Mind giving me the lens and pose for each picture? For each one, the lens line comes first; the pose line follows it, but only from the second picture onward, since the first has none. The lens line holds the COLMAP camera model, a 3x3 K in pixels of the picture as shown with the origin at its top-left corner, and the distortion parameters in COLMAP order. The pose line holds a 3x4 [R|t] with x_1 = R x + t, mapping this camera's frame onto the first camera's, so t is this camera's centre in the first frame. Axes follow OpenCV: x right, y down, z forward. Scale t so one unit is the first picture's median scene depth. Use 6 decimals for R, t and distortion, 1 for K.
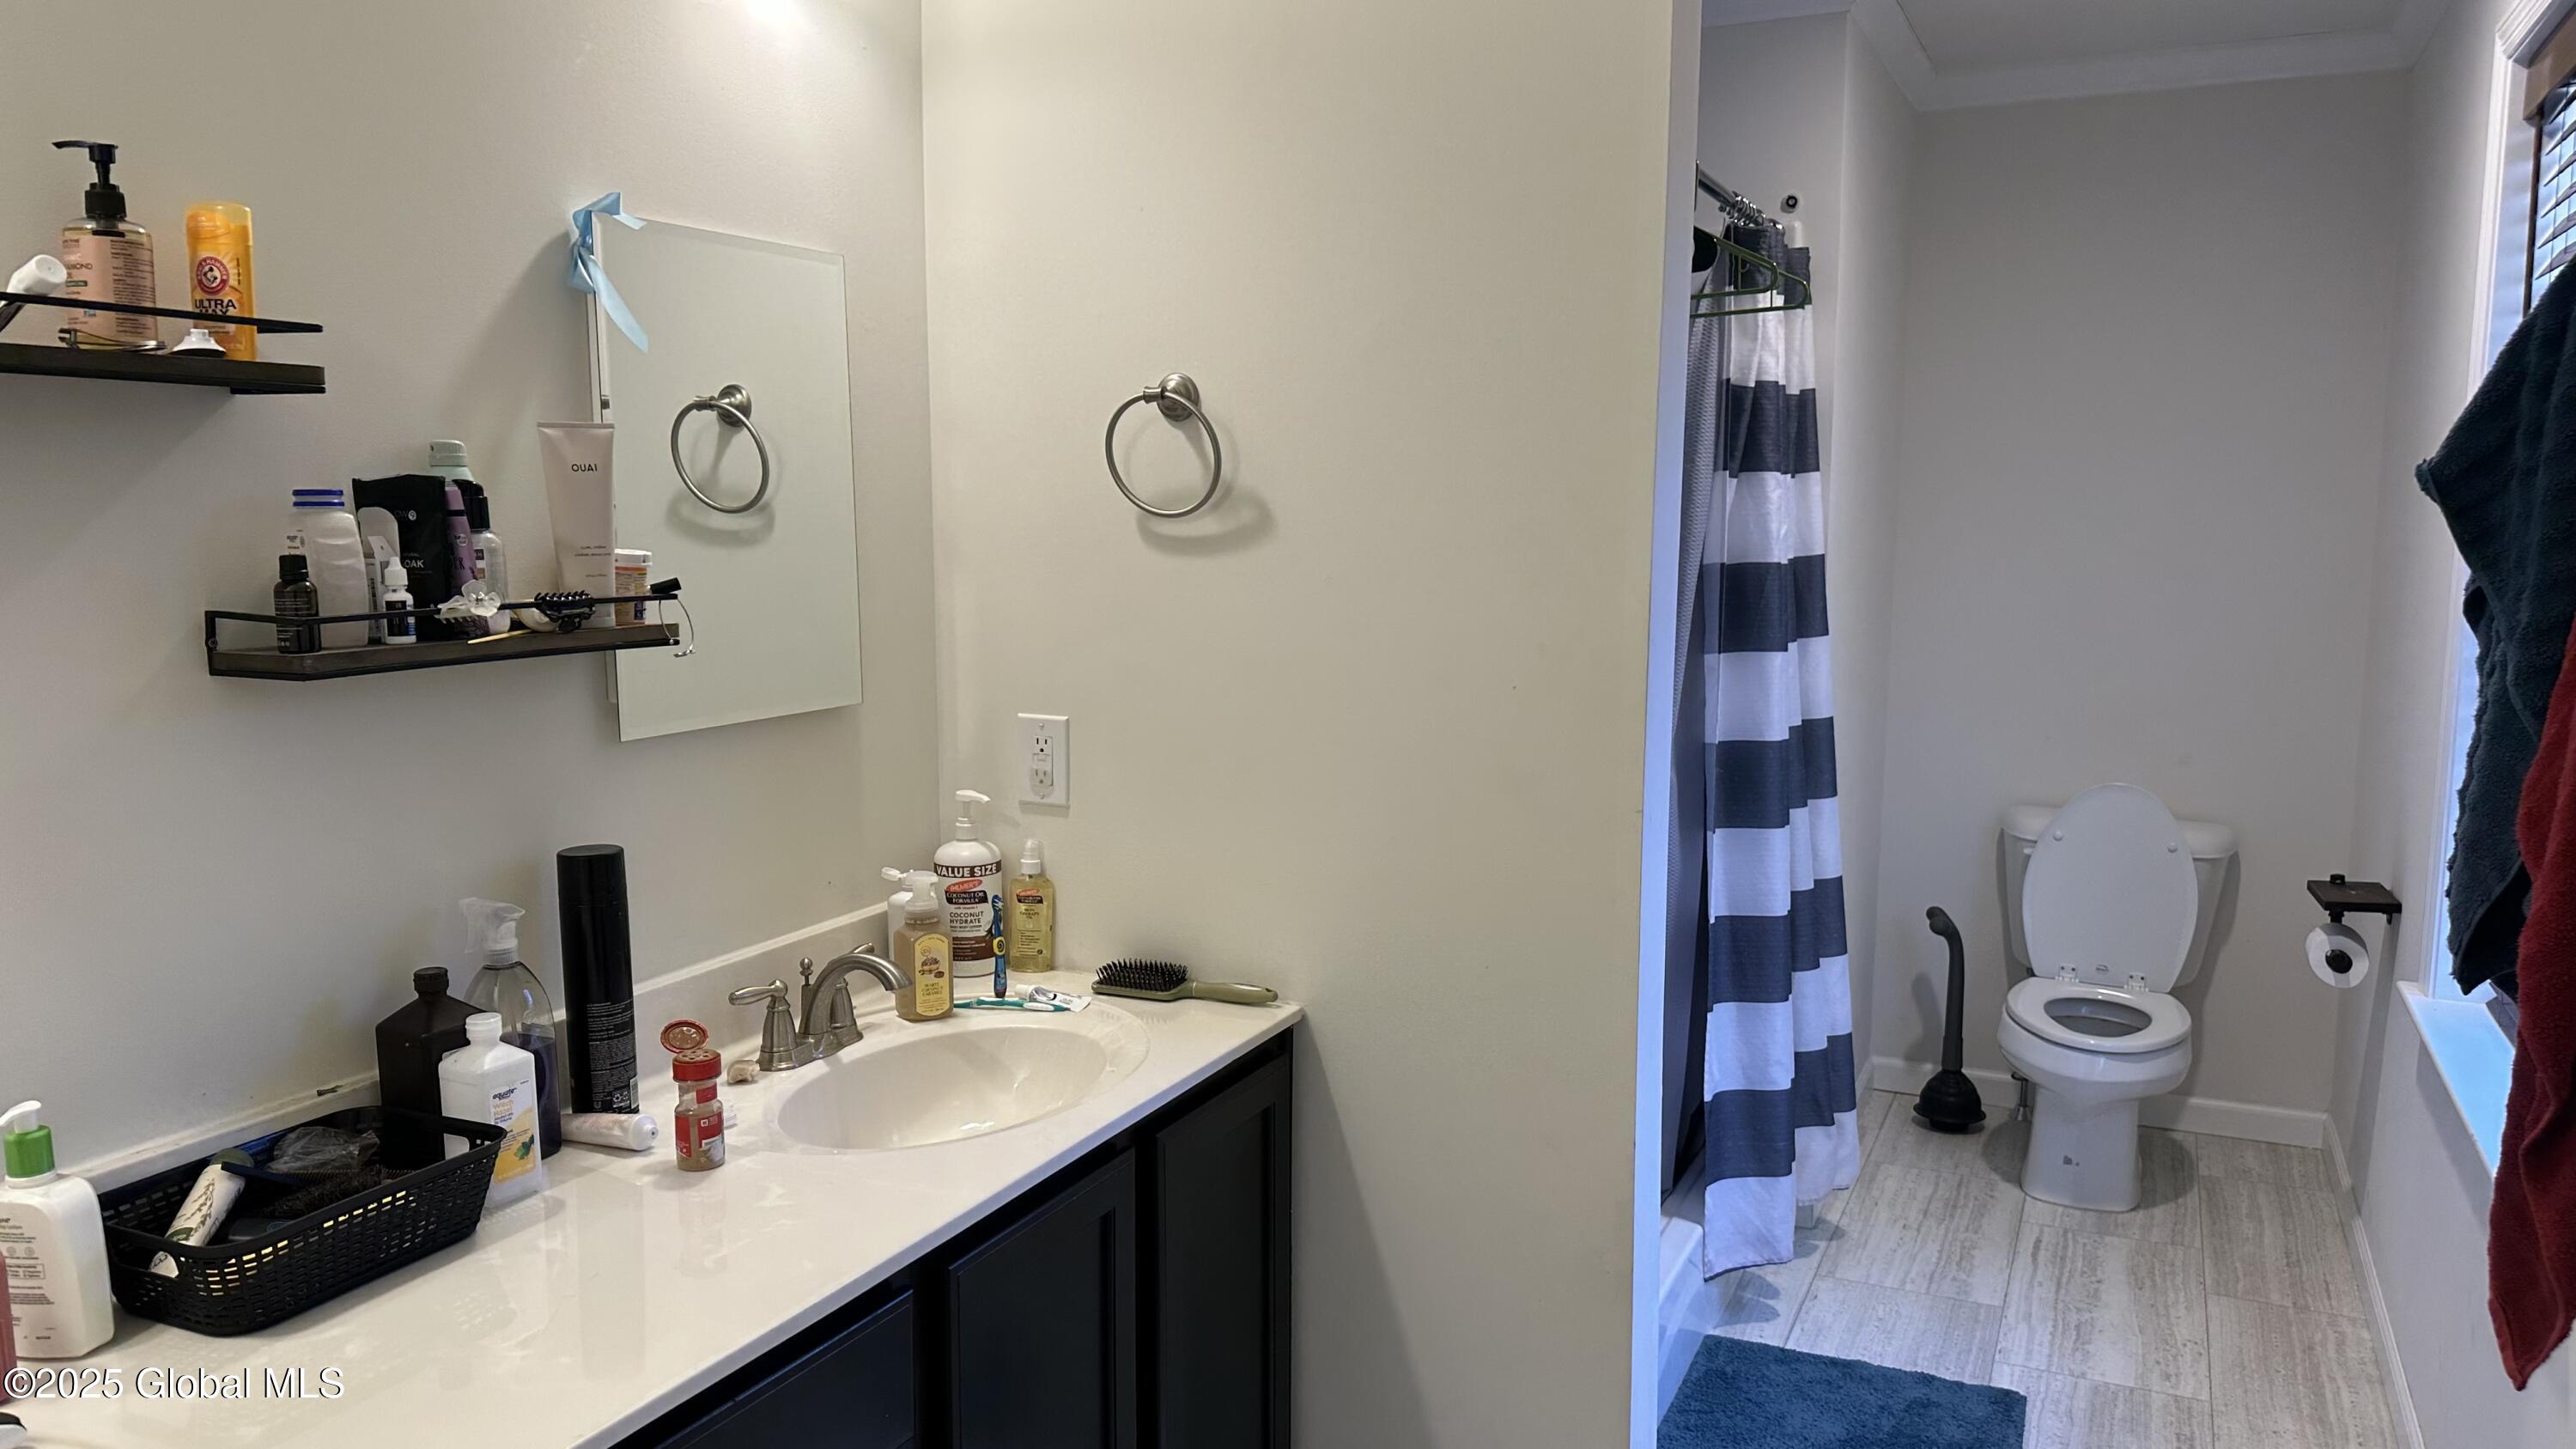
lens RADIAL K [[1769.3, 0, 1288.0], [0, 1769.3, 724.5], [0, 0, 1]] dist [0.141457, -0.226926]
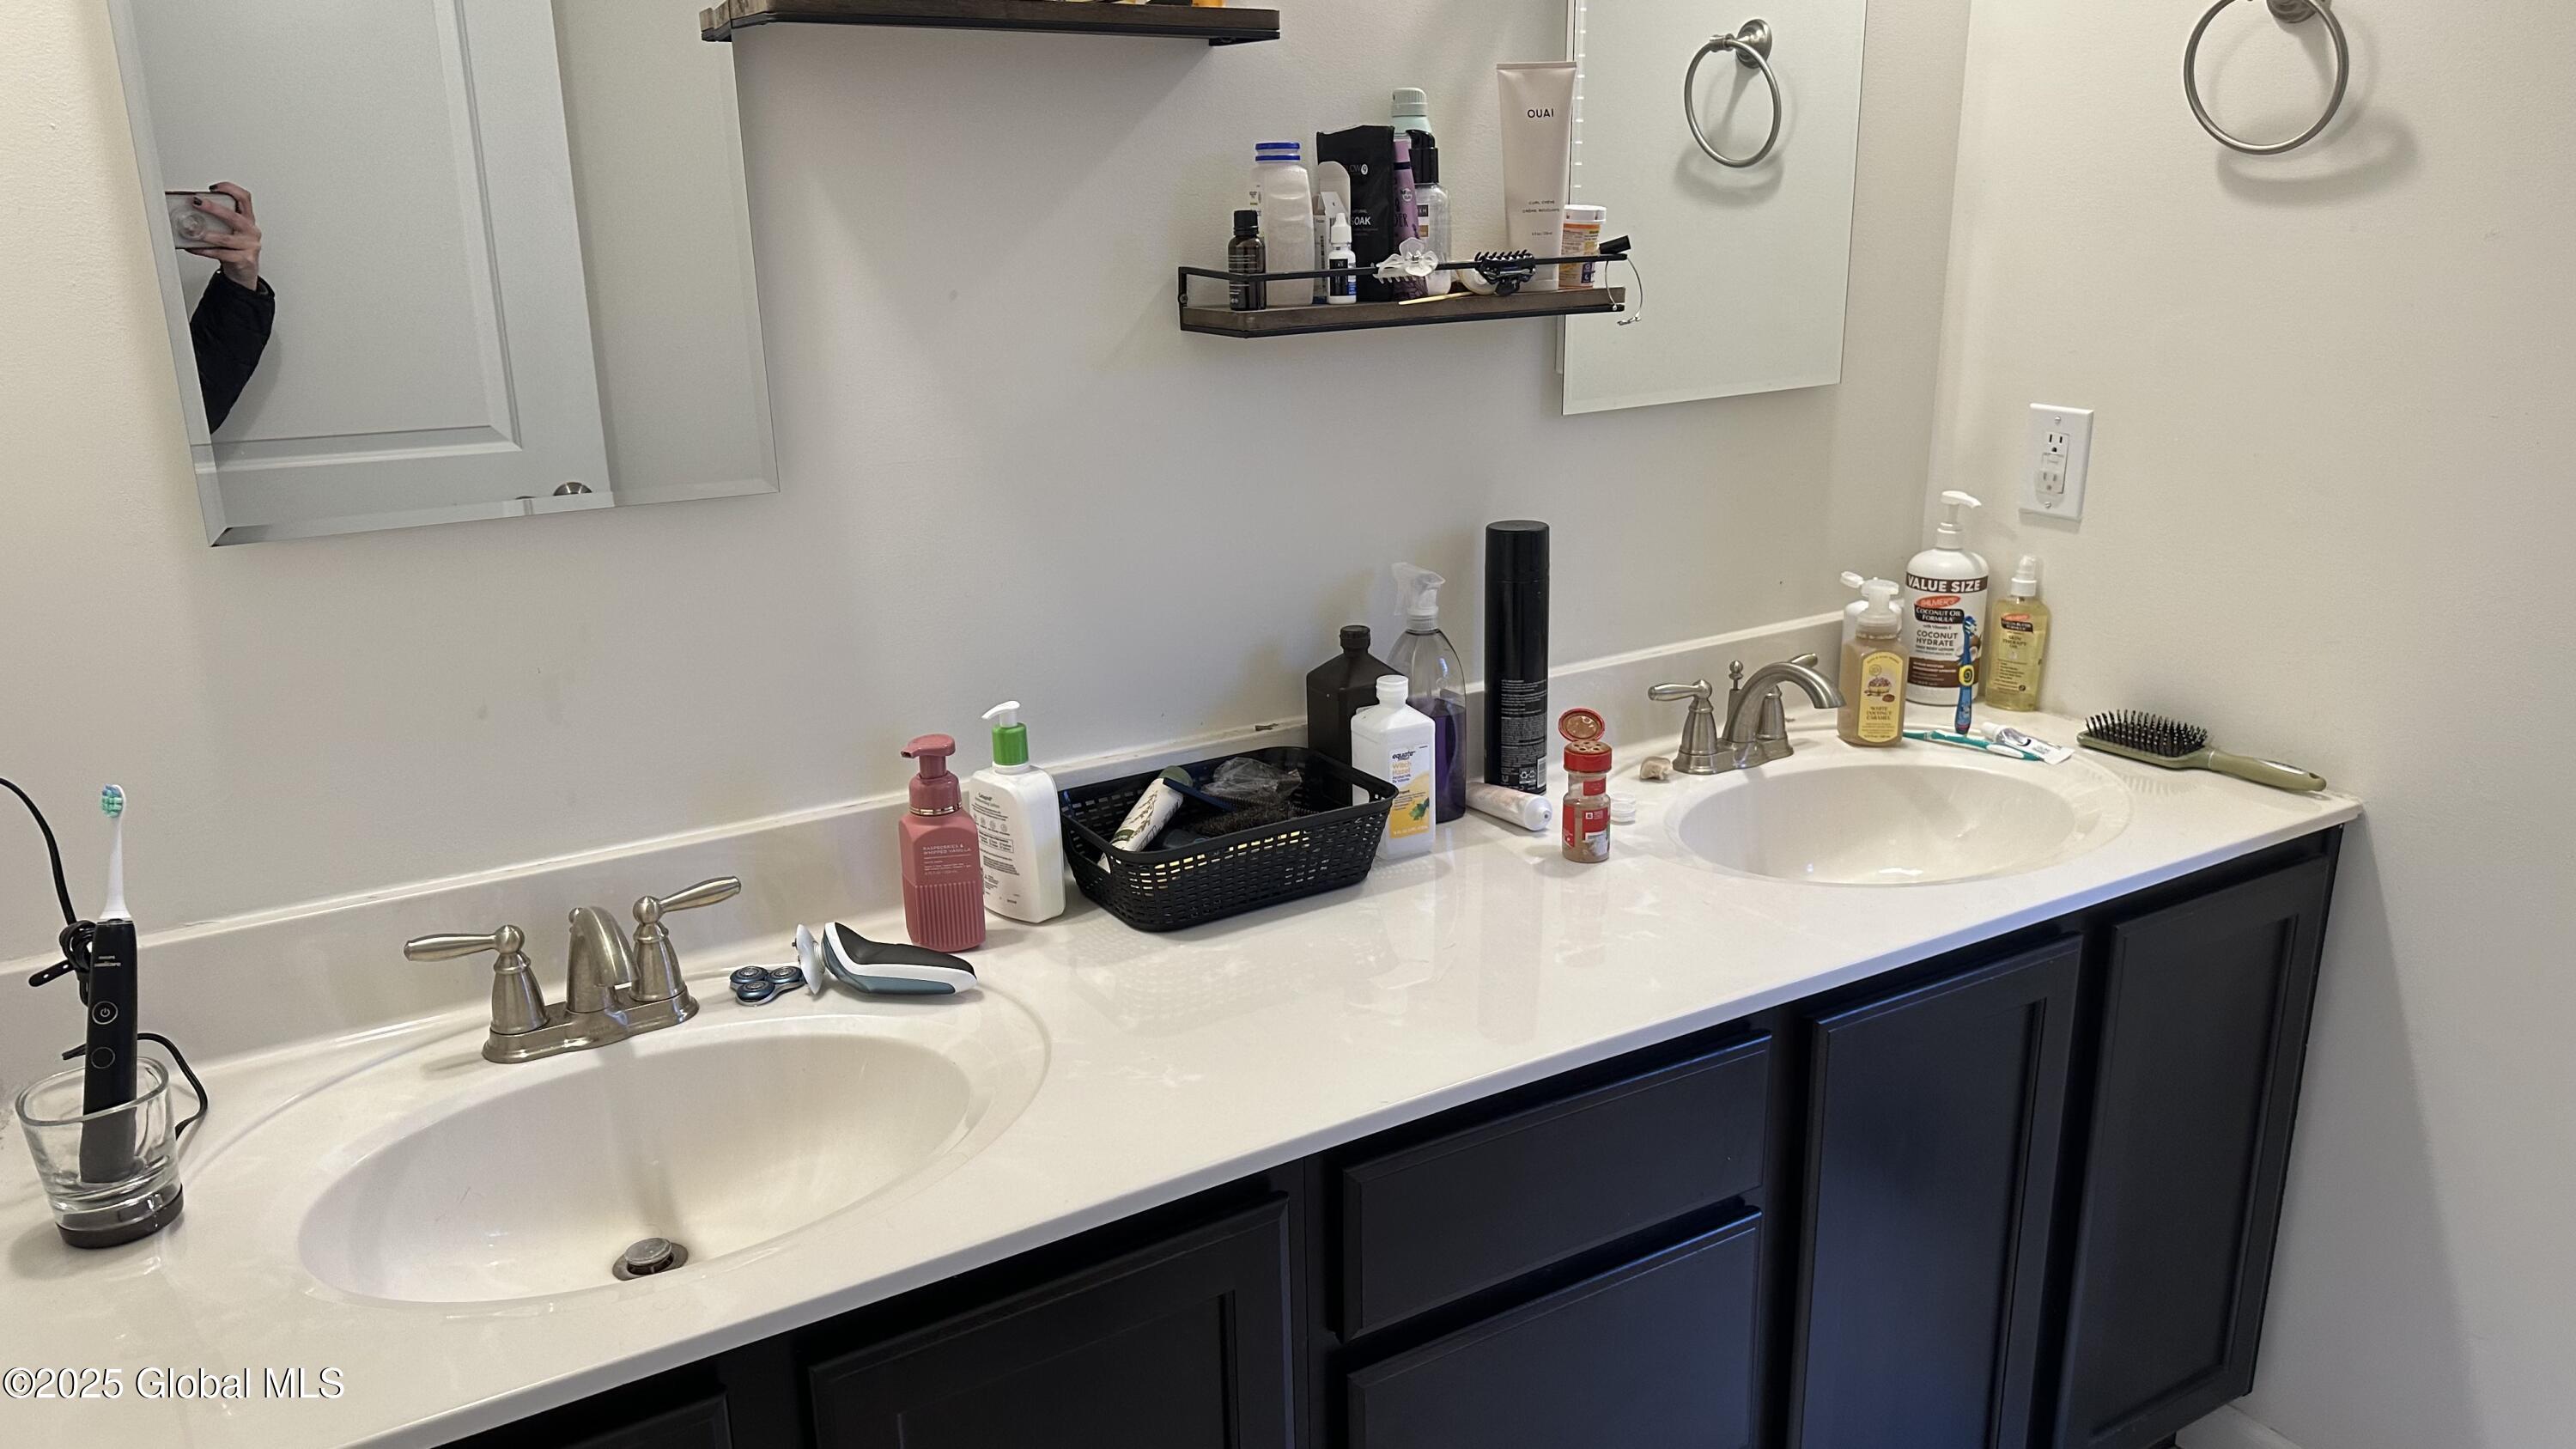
lens RADIAL K [[1769.3, 0, 1288.0], [0, 1769.3, 724.5], [0, 0, 1]] dist [0.141457, -0.226926]
pose [[0.831124, 0.143195, -0.537334, 0.047978], [-0.049285, 0.981443, 0.185313, 0.002807], [0.553898, -0.127536, 0.822758, 0.122032]]
